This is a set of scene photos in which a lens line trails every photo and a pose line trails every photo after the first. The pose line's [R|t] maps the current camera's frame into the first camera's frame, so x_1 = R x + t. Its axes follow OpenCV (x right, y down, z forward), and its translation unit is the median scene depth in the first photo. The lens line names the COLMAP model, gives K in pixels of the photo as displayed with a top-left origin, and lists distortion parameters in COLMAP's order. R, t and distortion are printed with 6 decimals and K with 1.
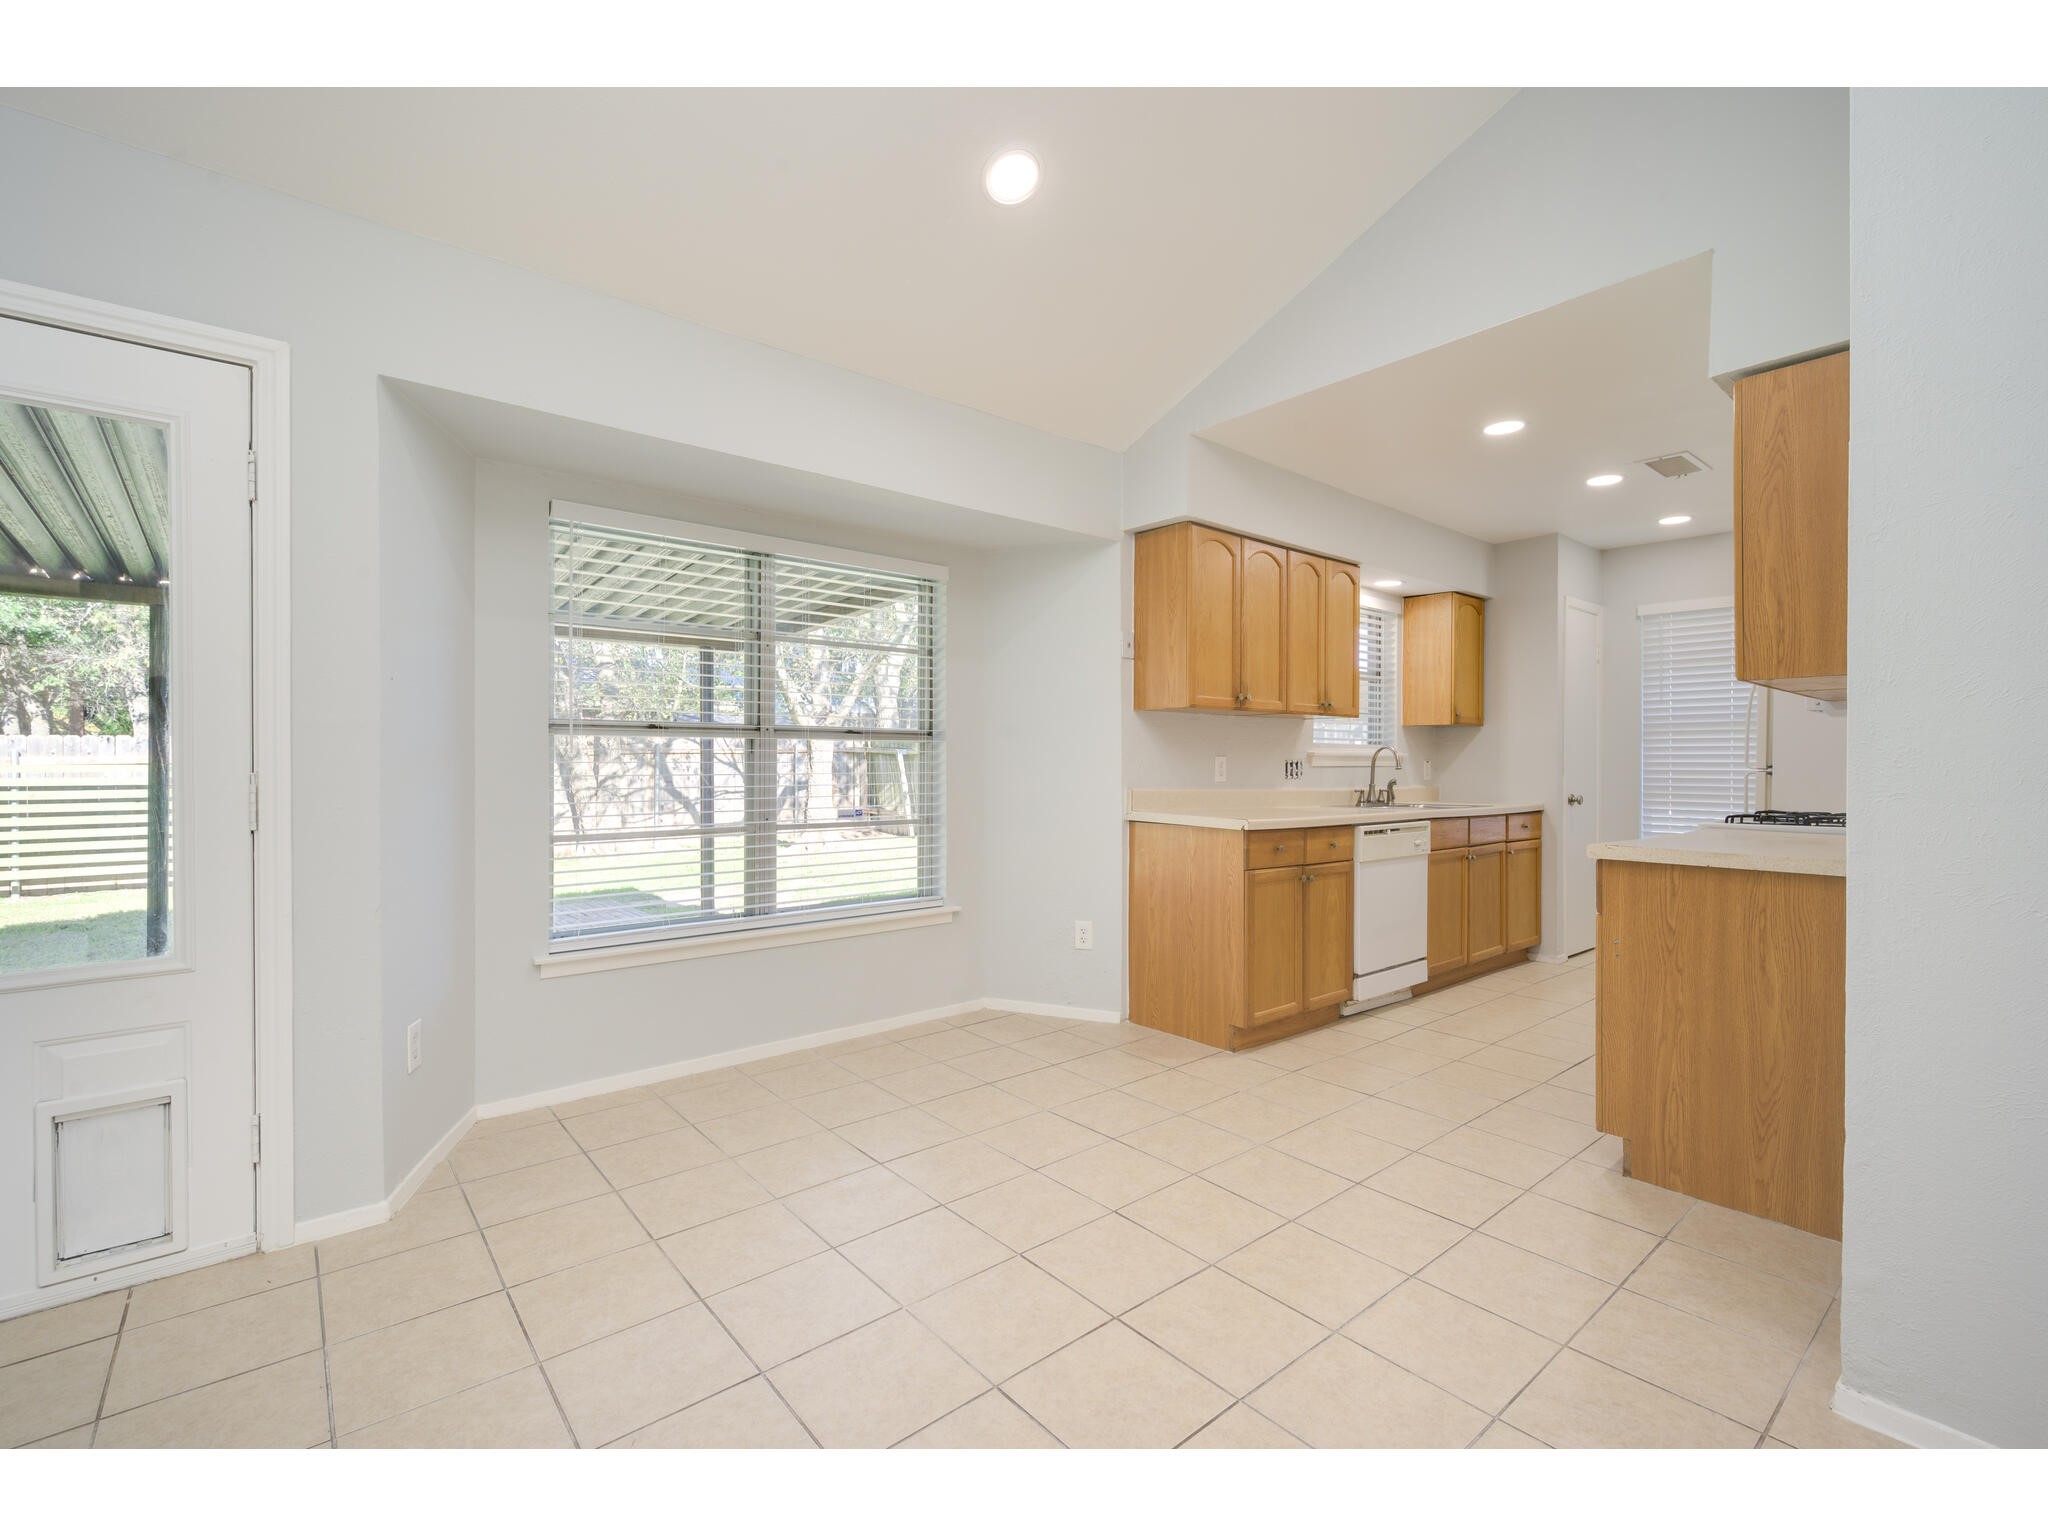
lens RADIAL K [[900.8, 0, 1027.1], [0, 900.8, 764.3], [0, 0, 1]] dist [-0.000816, -0.000281]
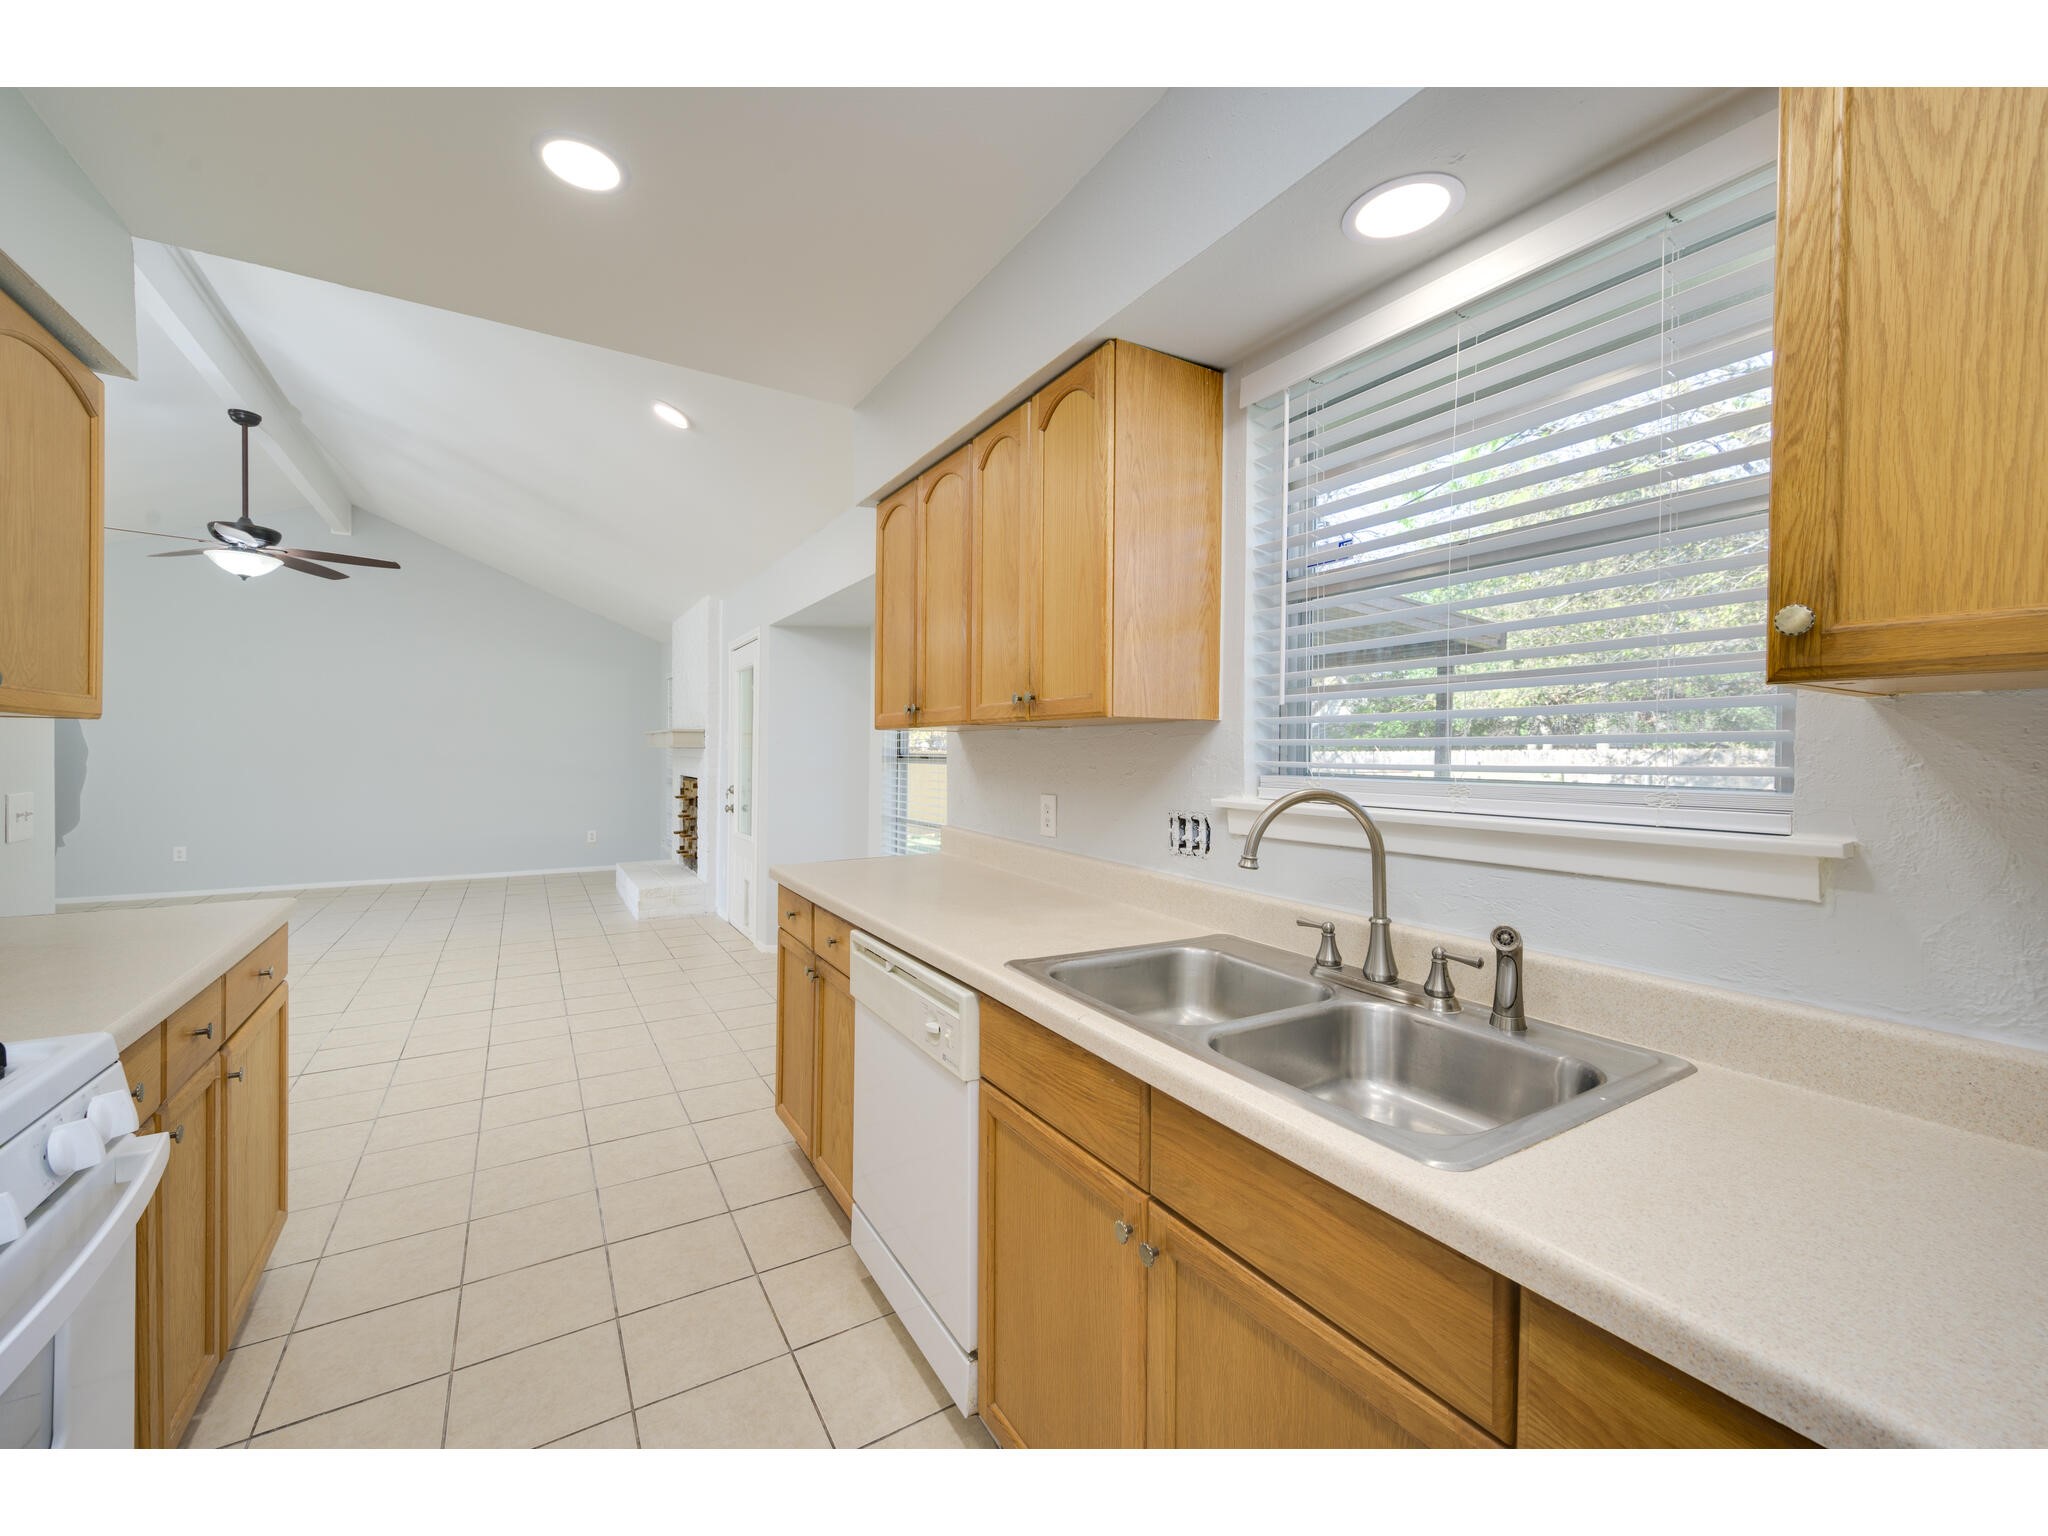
lens RADIAL K [[816.7, 0, 1031.2], [0, 816.7, 763.8], [0, 0, 1]] dist [-0.000835, 0.000071]
pose [[-0.136259, 0.008612, -0.990636, 0.731072], [-0.011708, 0.999878, 0.010303, -0.033951], [0.990604, 0.013003, -0.136142, 1.008477]]
